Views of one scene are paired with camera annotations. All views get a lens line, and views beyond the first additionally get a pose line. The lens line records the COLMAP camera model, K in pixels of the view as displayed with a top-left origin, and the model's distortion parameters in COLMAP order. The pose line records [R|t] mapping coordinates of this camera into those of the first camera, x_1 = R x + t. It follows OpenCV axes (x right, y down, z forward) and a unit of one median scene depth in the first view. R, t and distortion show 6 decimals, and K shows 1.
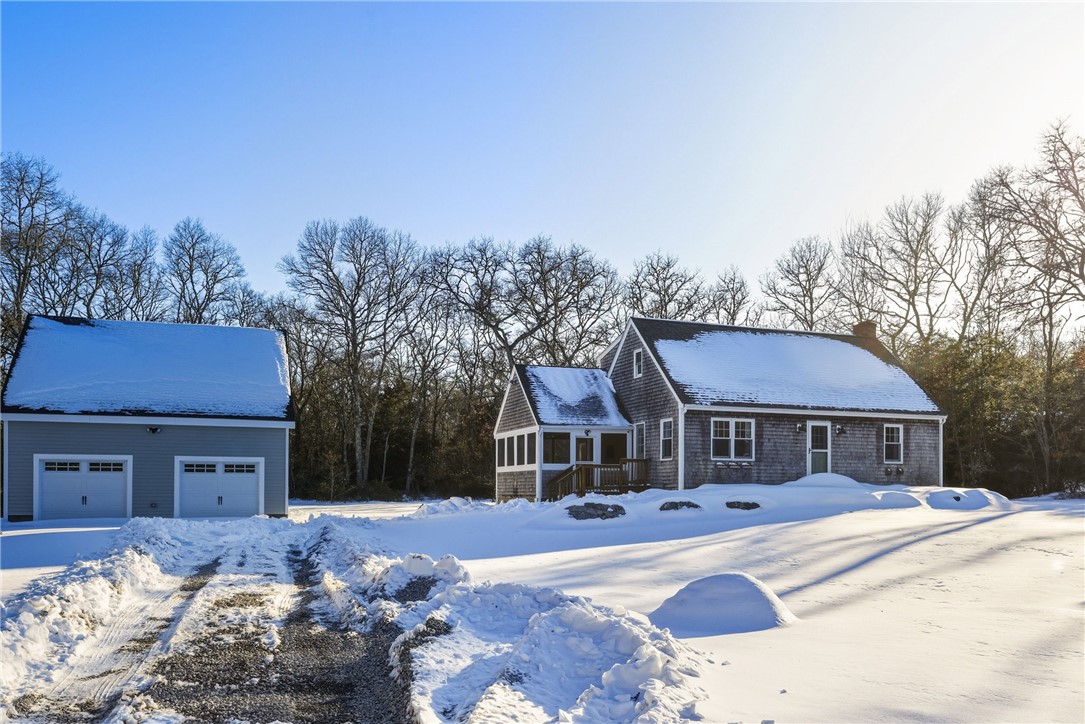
lens RADIAL K [[854.2, 0, 542.6], [0, 854.2, 475.6], [0, 0, 1]] dist [0.001866, -0.002047]
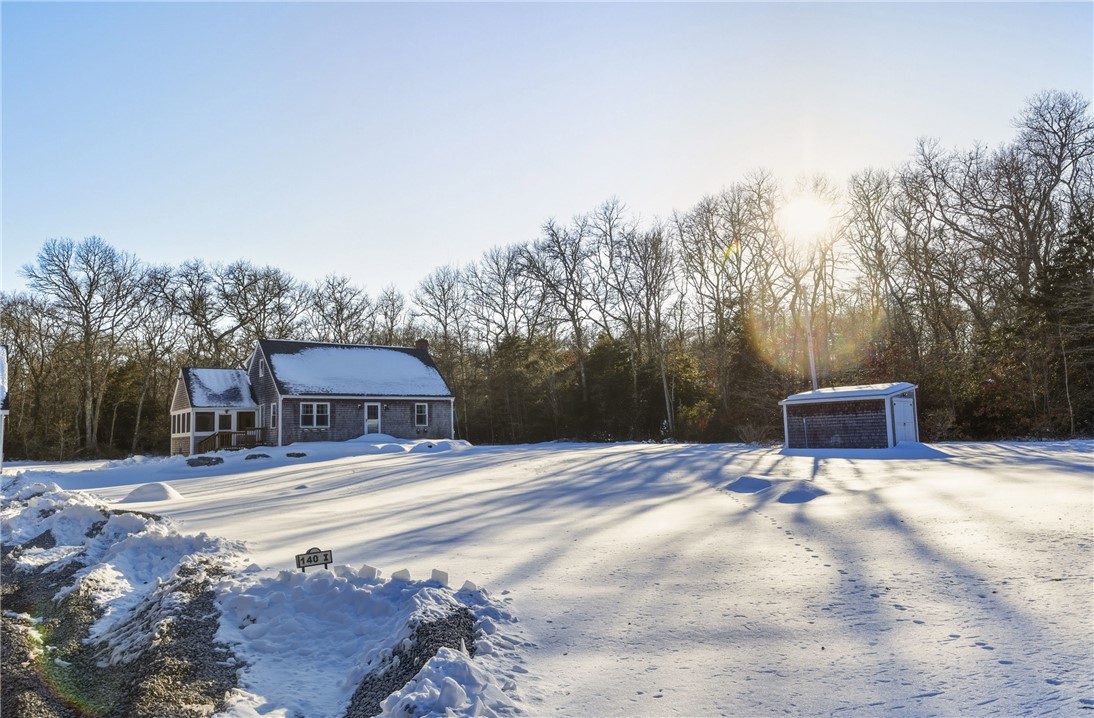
lens RADIAL K [[740.0, 0, 548.9], [0, 740.0, 359.9], [0, 0, 1]] dist [-0.005302, -0.002859]
pose [[0.952578, 0.001589, 0.304290, 0.202197], [0.025650, 0.996008, -0.085500, -0.013154], [-0.303211, 0.089251, 0.948735, -0.487580]]
